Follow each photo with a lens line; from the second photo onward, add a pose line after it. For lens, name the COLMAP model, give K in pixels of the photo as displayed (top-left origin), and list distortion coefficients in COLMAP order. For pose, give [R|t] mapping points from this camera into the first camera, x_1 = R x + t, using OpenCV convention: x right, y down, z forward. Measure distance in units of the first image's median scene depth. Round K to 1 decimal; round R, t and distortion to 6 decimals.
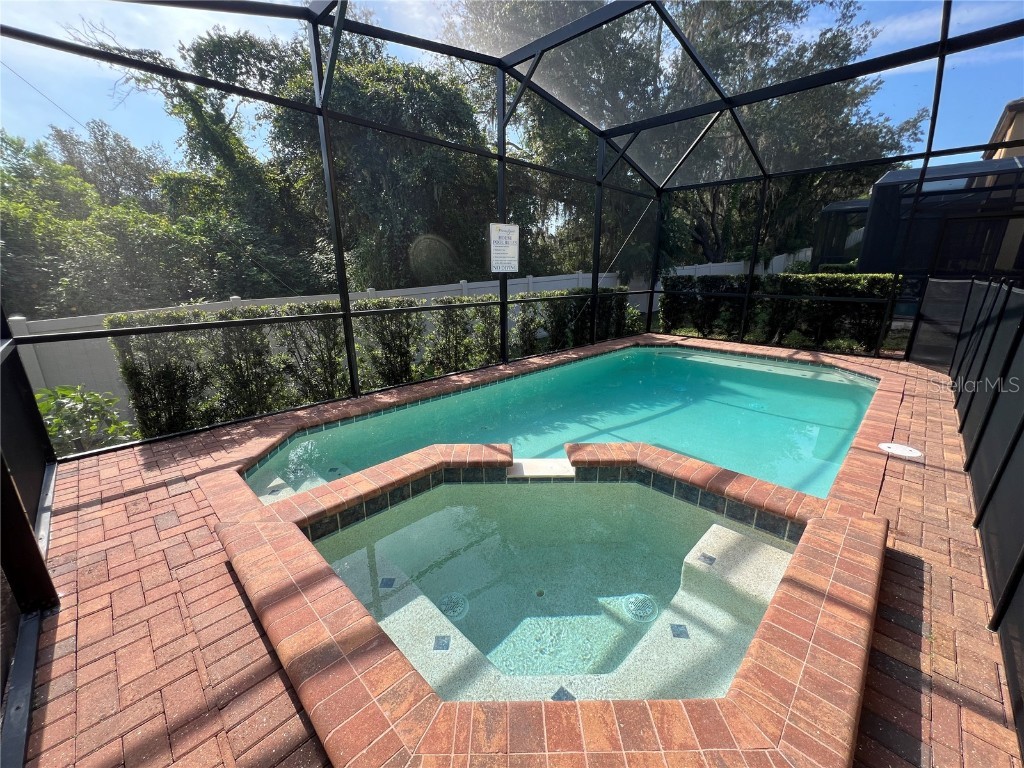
lens RADIAL K [[410.5, 0, 510.9], [0, 410.5, 385.9], [0, 0, 1]] dist [-0.003426, 0.000771]
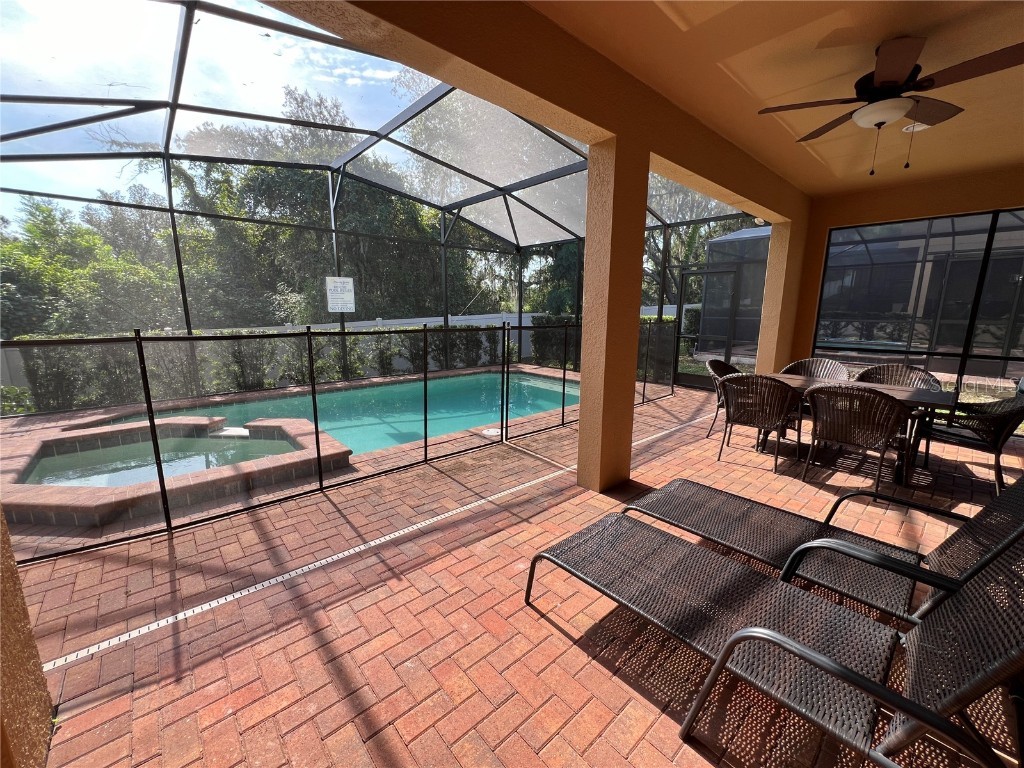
lens RADIAL K [[410.5, 0, 510.9], [0, 410.5, 385.9], [0, 0, 1]] dist [-0.003426, 0.000771]
pose [[0.997845, 0.020131, -0.062453, 0.569751], [-0.025773, 0.995527, -0.090894, 0.064583], [0.060343, 0.092308, 0.993900, -0.248699]]
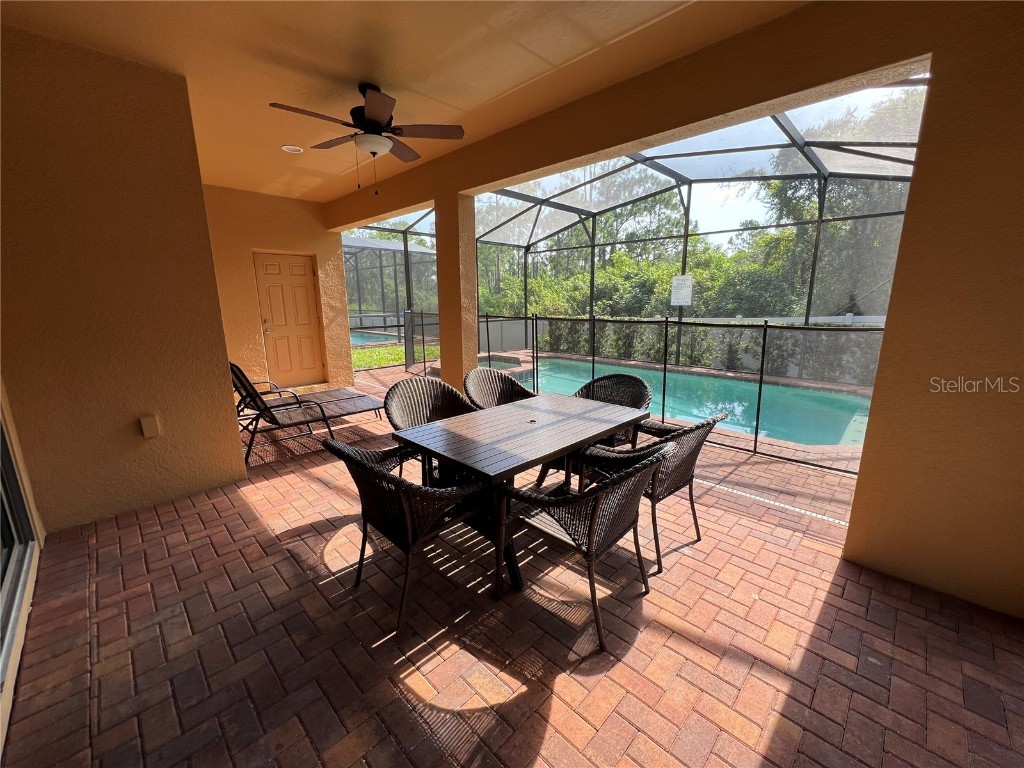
lens RADIAL K [[410.5, 0, 510.9], [0, 410.5, 385.9], [0, 0, 1]] dist [-0.003426, 0.000771]
pose [[-0.002137, 0.202357, -0.979309, 1.429098], [-0.263303, 0.944641, 0.195768, -0.116397], [0.964711, 0.258273, 0.051263, 0.350208]]
